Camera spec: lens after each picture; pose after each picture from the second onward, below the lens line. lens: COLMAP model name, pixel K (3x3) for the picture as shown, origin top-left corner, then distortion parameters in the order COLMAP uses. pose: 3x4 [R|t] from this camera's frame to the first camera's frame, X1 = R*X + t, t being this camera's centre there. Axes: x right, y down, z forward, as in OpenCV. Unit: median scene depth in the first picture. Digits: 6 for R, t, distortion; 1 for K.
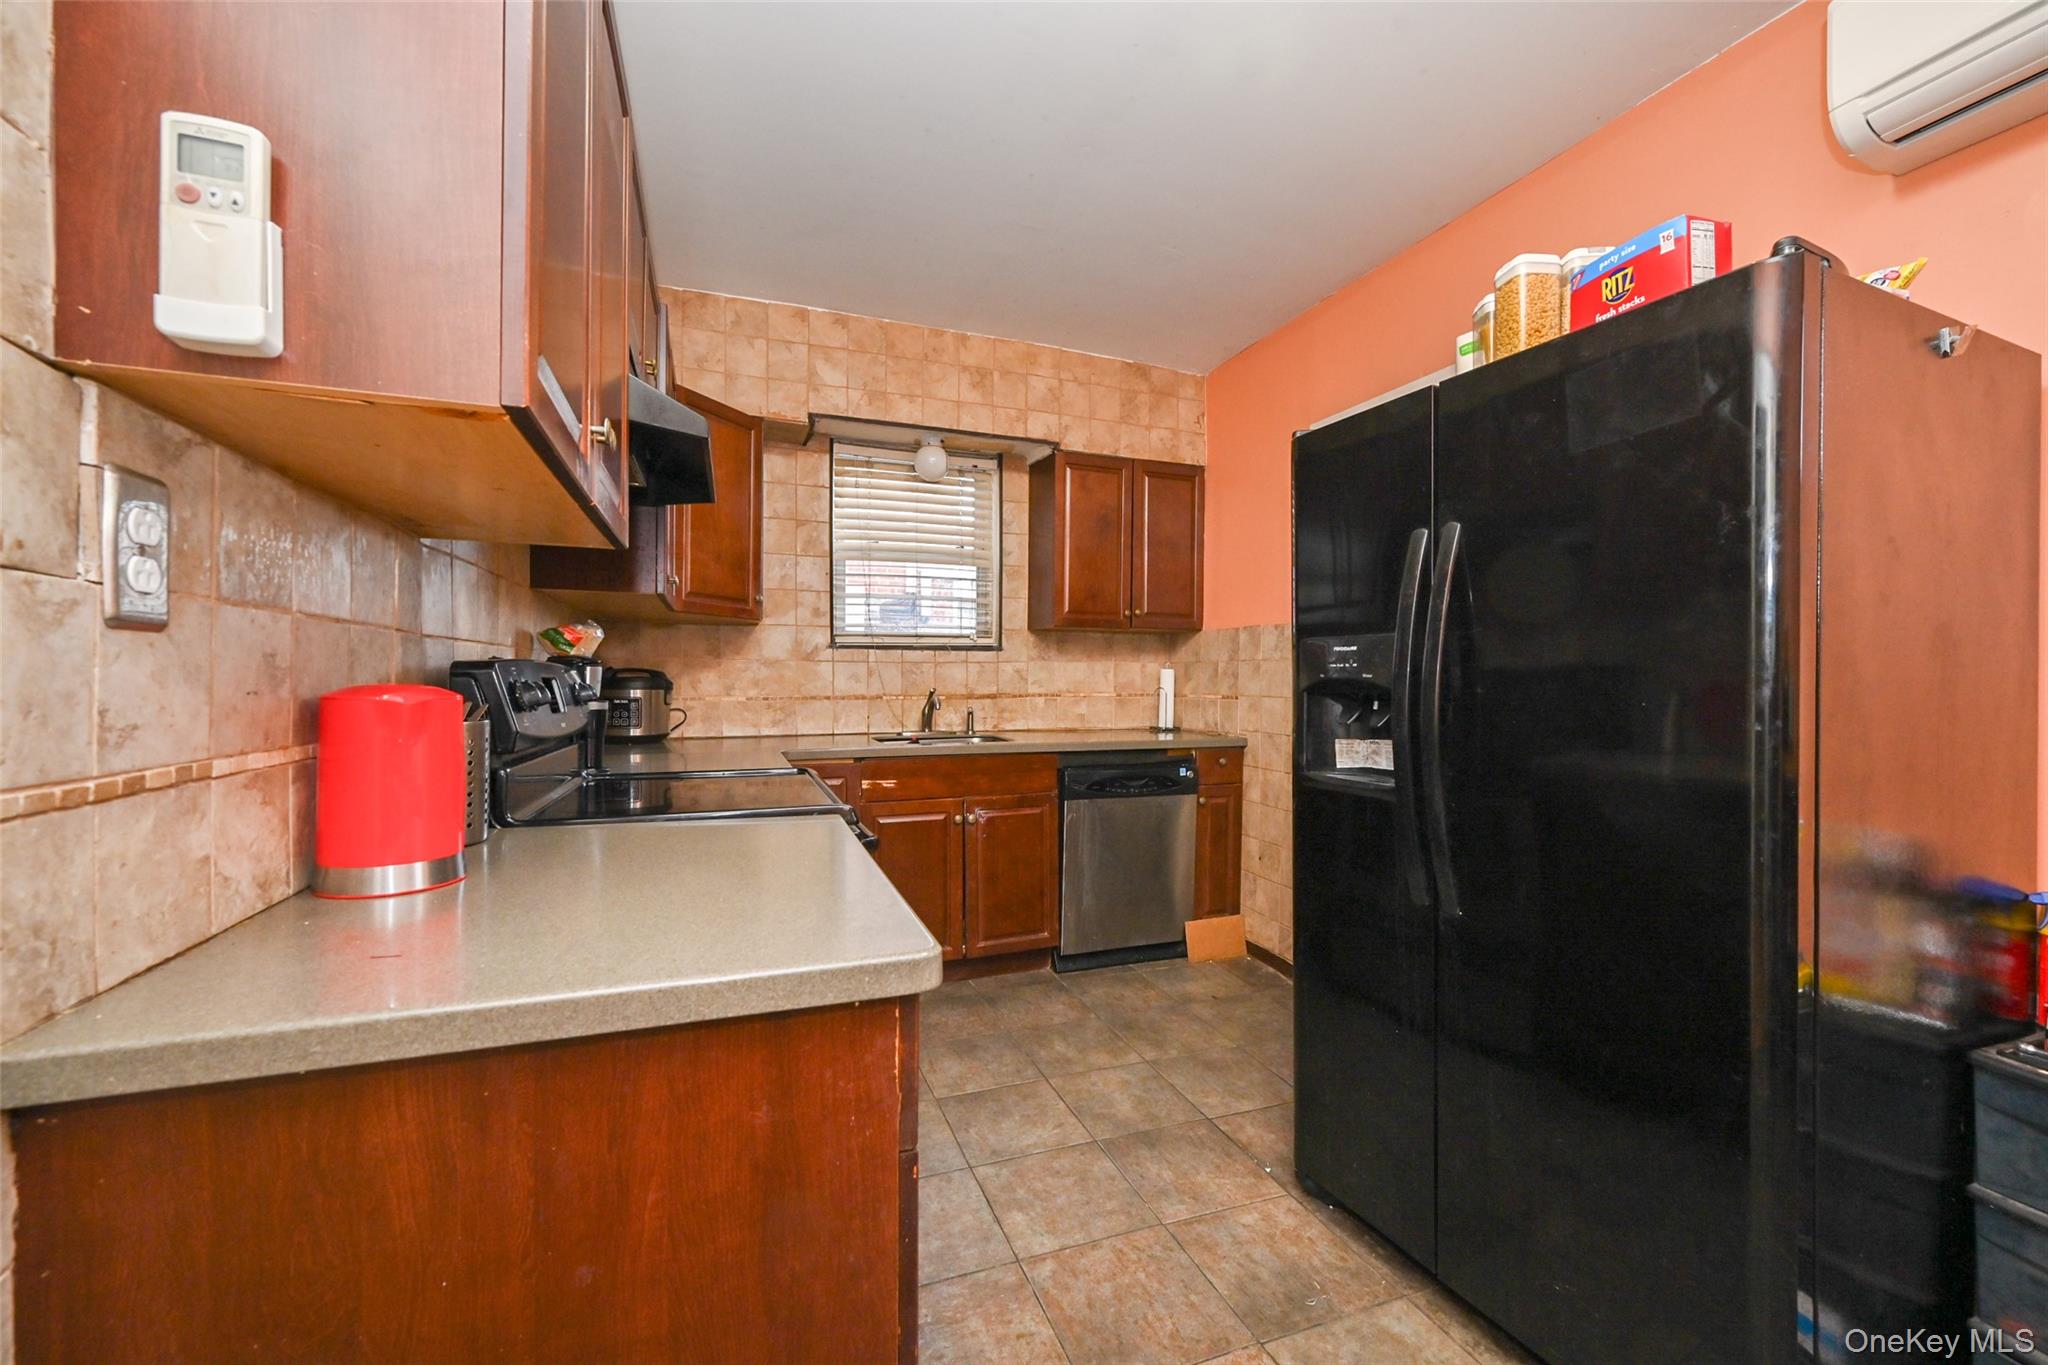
lens RADIAL K [[805.6, 0, 1026.2], [0, 805.6, 685.1], [0, 0, 1]] dist [-0.001701, -0.000122]
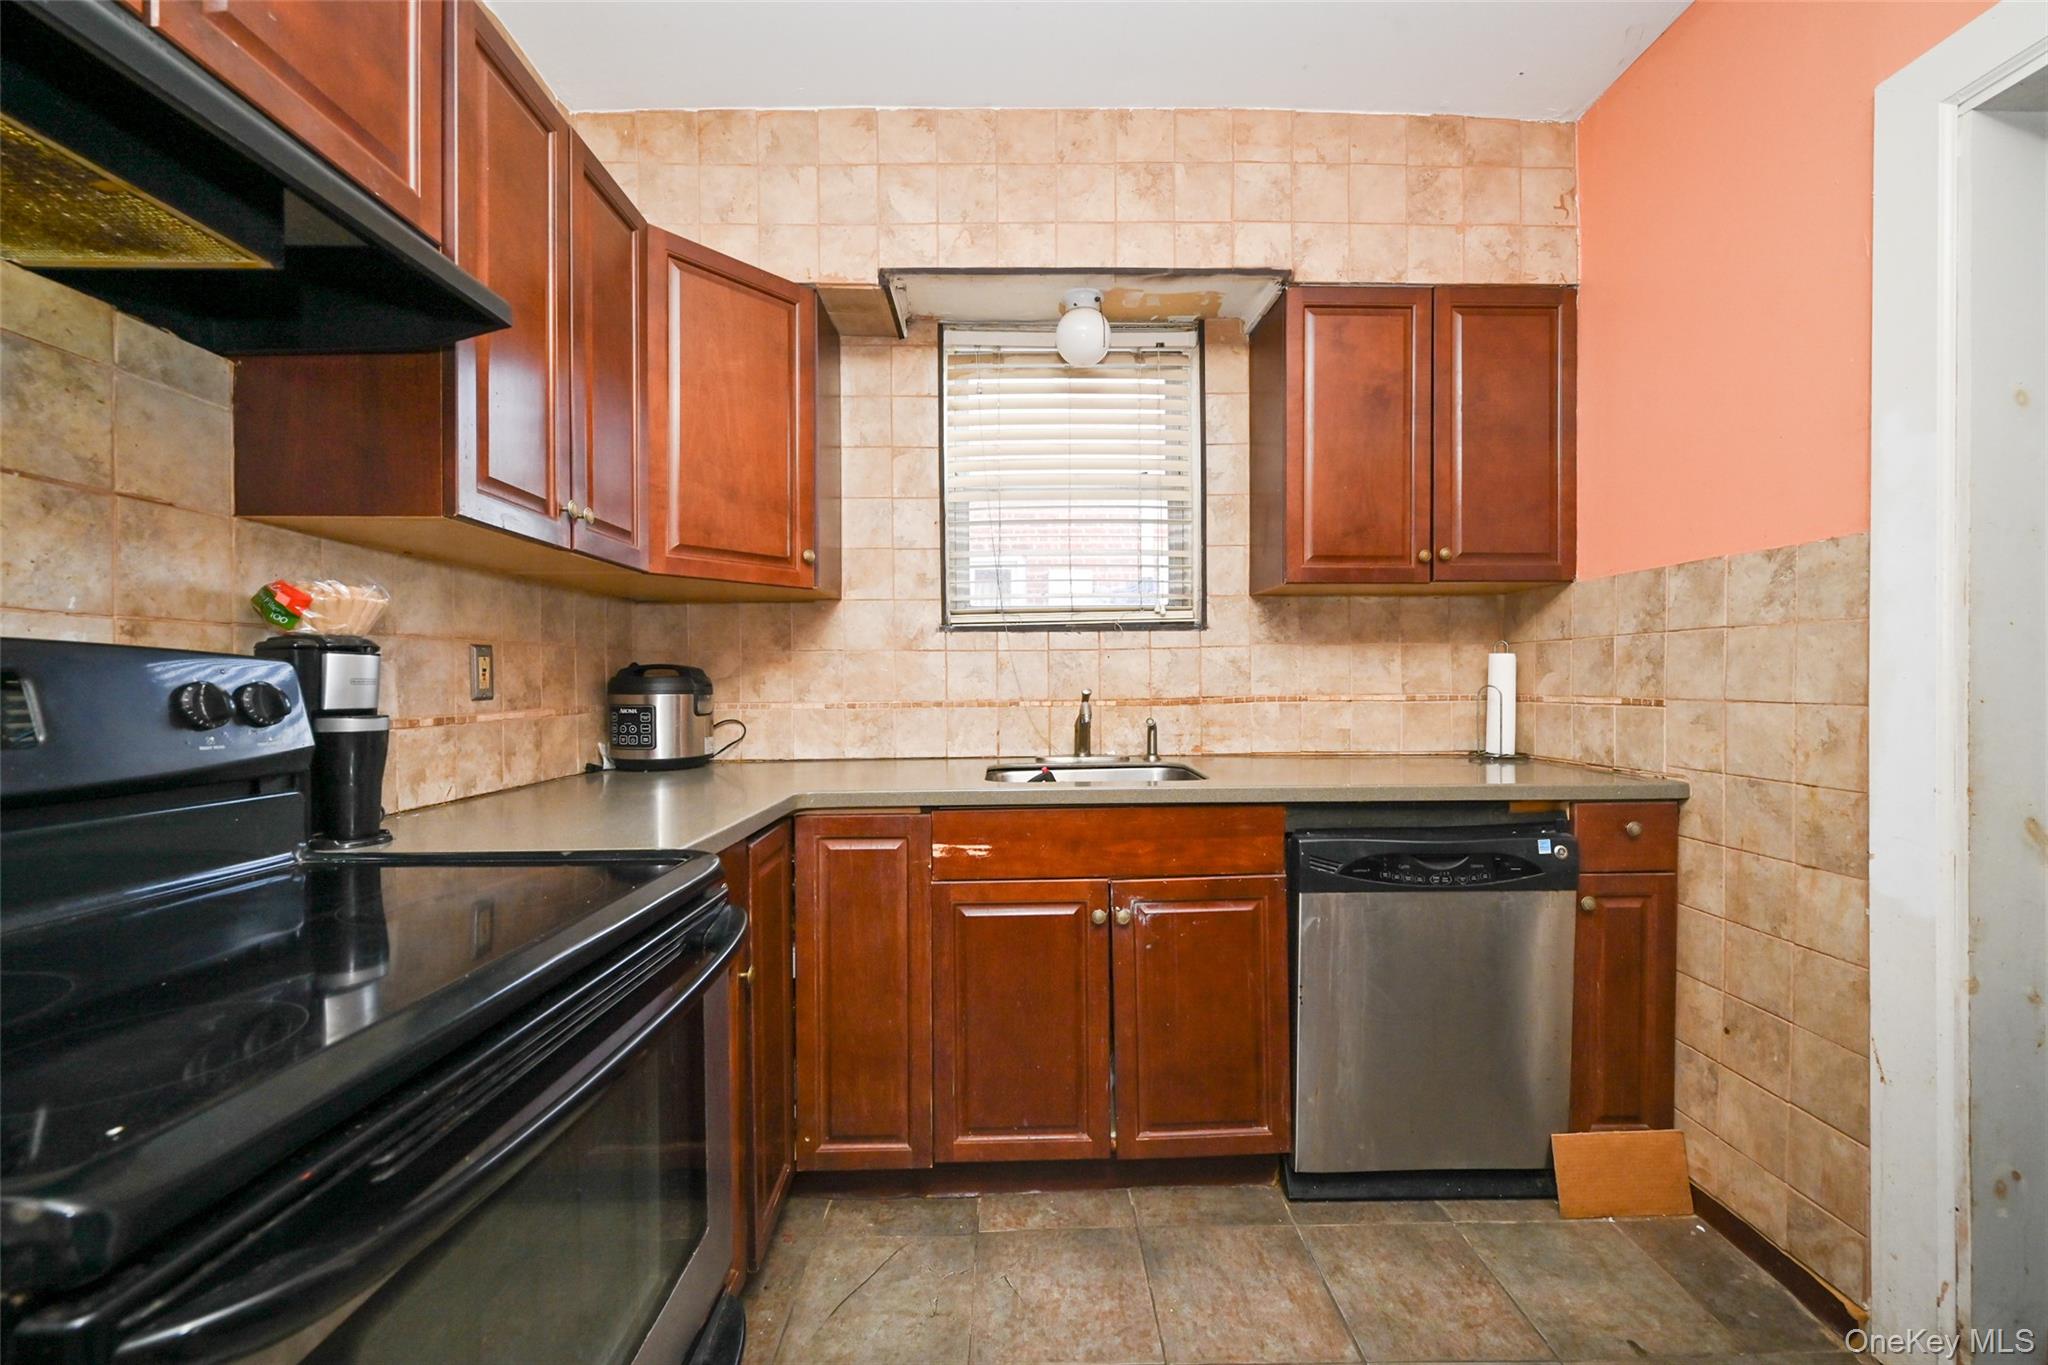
lens RADIAL K [[805.6, 0, 1026.2], [0, 805.6, 685.1], [0, 0, 1]] dist [-0.001701, -0.000122]
pose [[0.941601, -0.009434, -0.336599, 0.053152], [0.008952, 0.999955, -0.002982, 0.002244], [0.336612, -0.000206, 0.941643, 0.382347]]
